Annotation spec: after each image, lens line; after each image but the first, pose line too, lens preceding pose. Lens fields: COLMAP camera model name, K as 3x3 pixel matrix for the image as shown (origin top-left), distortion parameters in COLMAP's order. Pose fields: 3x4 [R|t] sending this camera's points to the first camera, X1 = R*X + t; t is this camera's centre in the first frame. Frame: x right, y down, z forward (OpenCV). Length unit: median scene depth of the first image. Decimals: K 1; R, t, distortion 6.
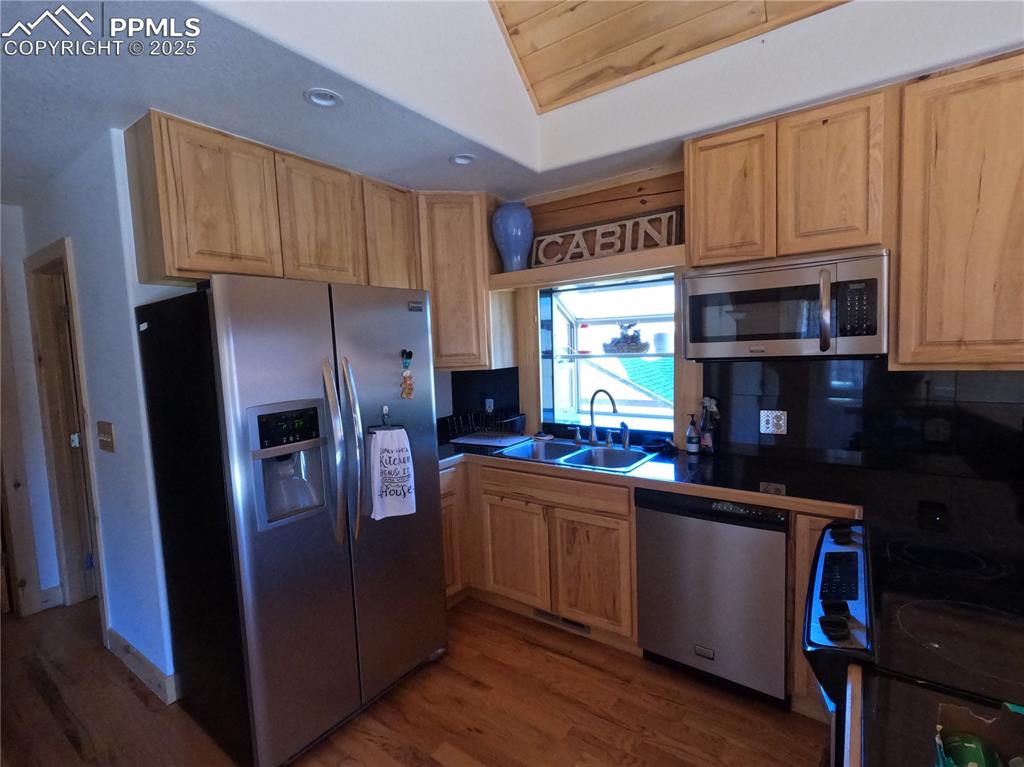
lens RADIAL K [[488.6, 0, 510.1], [0, 488.6, 384.8], [0, 0, 1]] dist [-0.000707, -0.000618]
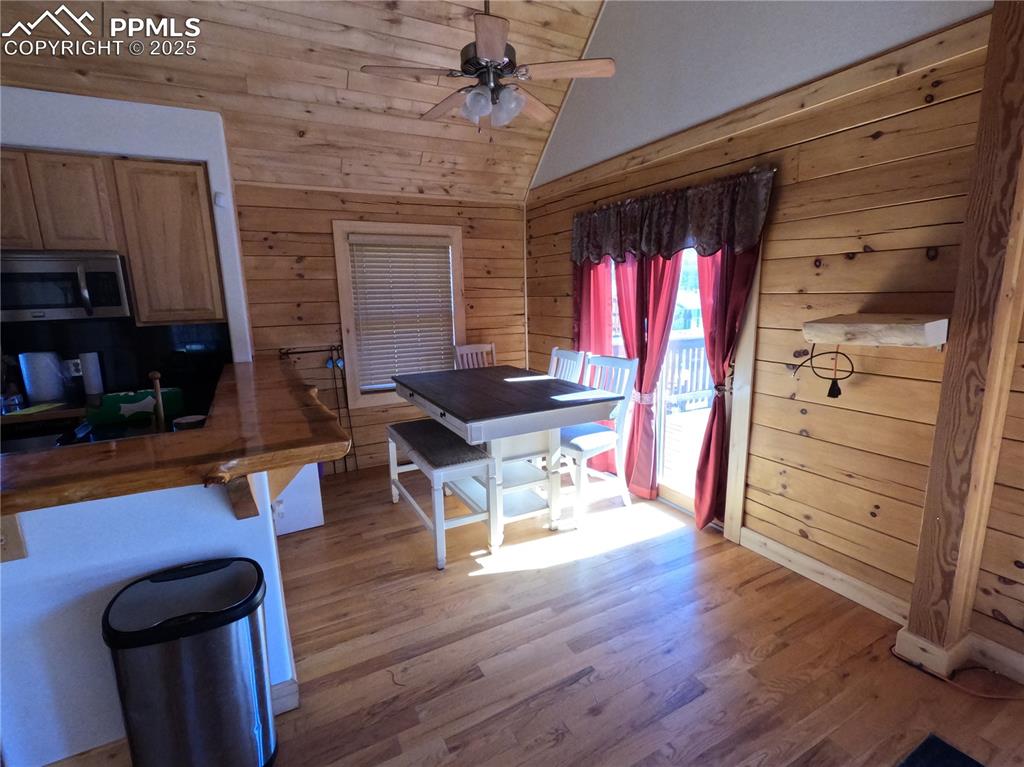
lens RADIAL K [[488.6, 0, 512.0], [0, 488.6, 384.1], [0, 0, 1]] dist [-0.000707, -0.000618]
pose [[0.442174, -0.136772, 0.886440, -0.164835], [0.080261, 0.990374, 0.112773, 0.073418], [-0.893331, 0.021281, 0.448895, -0.827915]]
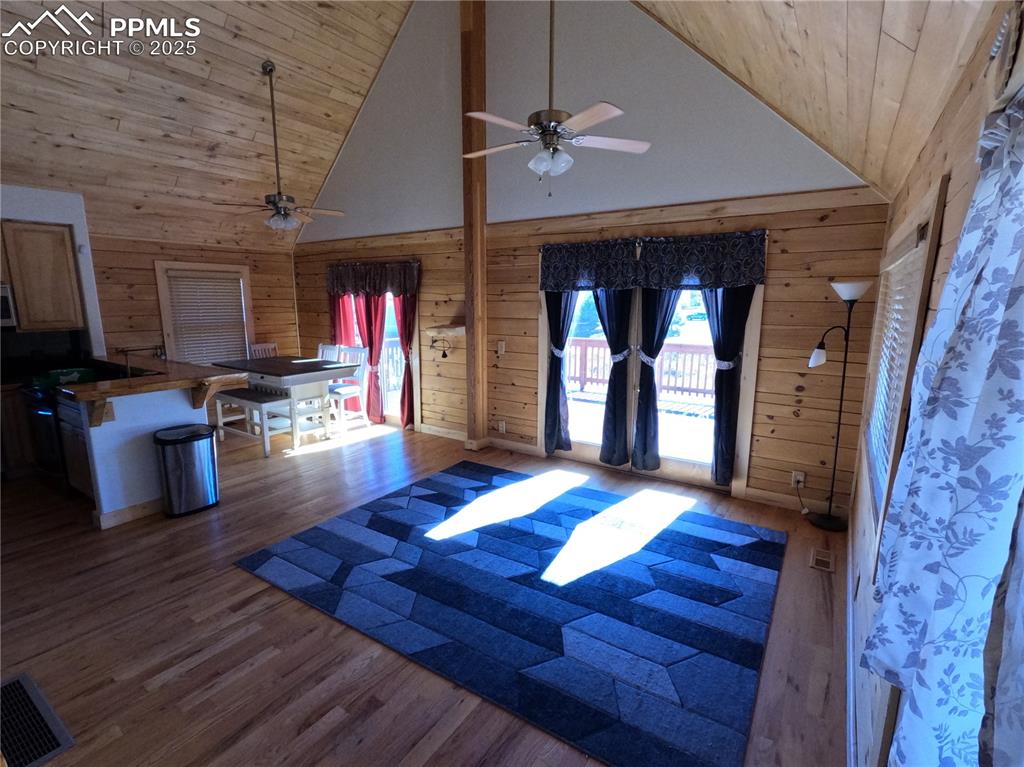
lens RADIAL K [[488.6, 0, 512.9], [0, 488.6, 385.2], [0, 0, 1]] dist [-0.000707, -0.000618]
pose [[-0.028596, -0.138415, 0.989961, -1.600407], [0.081945, 0.986708, 0.140327, 0.082978], [-0.996227, 0.085135, -0.016874, -1.296551]]
